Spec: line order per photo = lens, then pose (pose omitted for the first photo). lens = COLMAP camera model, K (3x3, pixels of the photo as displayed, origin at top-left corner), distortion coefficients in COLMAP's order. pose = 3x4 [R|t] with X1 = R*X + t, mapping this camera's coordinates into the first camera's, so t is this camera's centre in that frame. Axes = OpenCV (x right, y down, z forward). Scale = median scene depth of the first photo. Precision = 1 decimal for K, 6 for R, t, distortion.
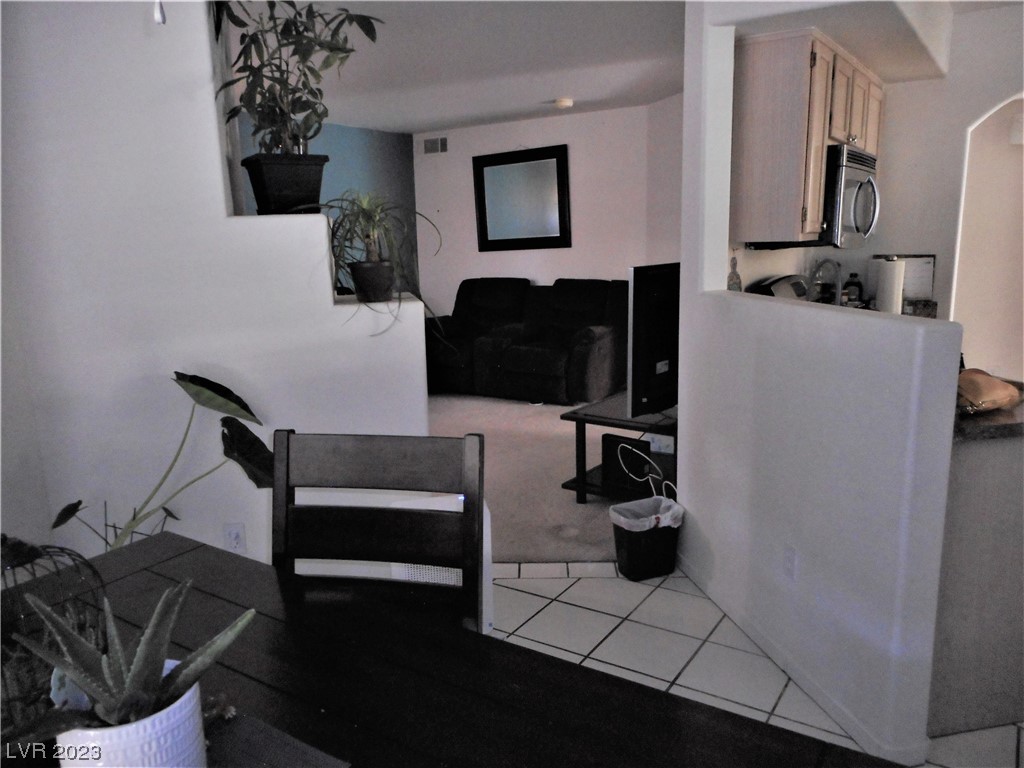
lens RADIAL K [[772.9, 0, 510.3], [0, 772.9, 387.5], [0, 0, 1]] dist [0.008250, 0.007033]
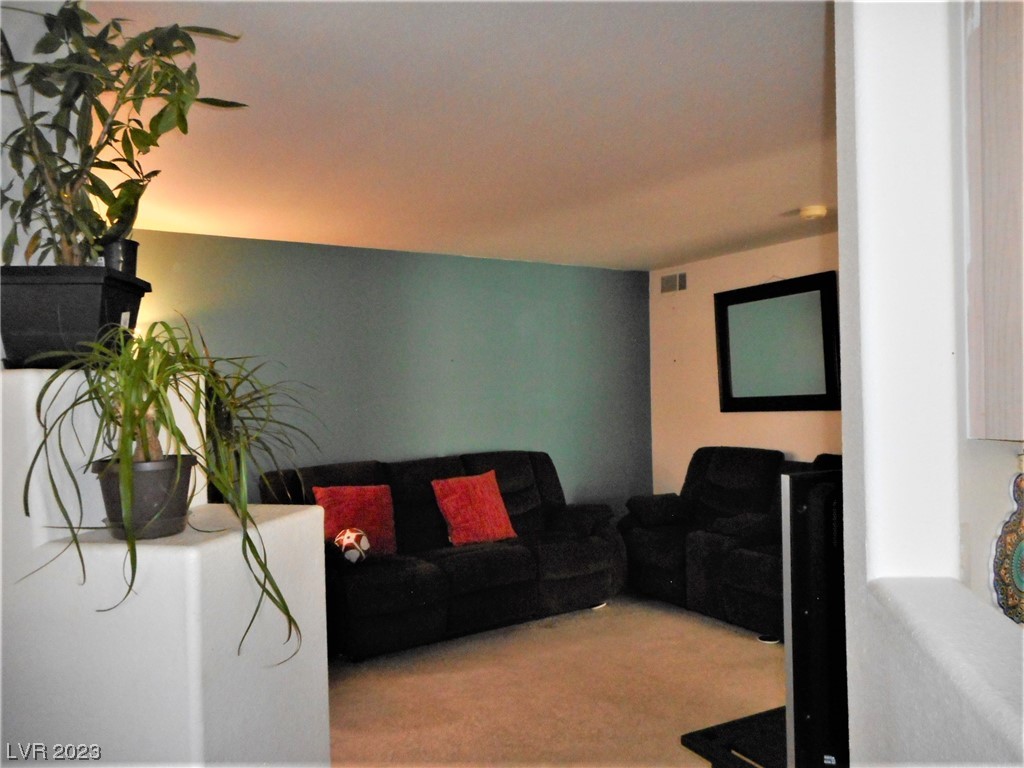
lens RADIAL K [[772.9, 0, 511.3], [0, 772.9, 381.0], [0, 0, 1]] dist [0.008250, 0.007033]
pose [[0.906520, 0.007019, -0.422105, 0.097350], [-0.090051, 0.980065, -0.177099, -0.052107], [0.412447, 0.198554, 0.889080, 0.229302]]
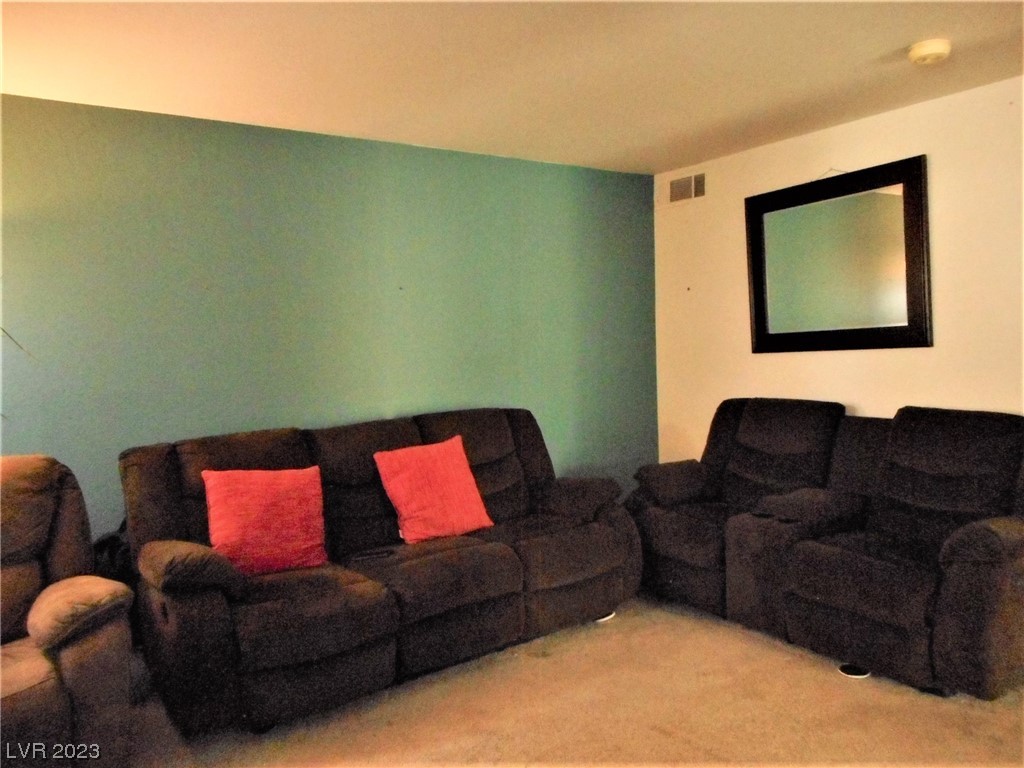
lens RADIAL K [[772.9, 0, 508.2], [0, 772.9, 377.0], [0, 0, 1]] dist [0.008250, 0.007033]
pose [[0.925405, 0.018323, -0.378538, 0.011304], [-0.068609, 0.990426, -0.119786, -0.075255], [0.372719, 0.136822, 0.917802, 0.396652]]
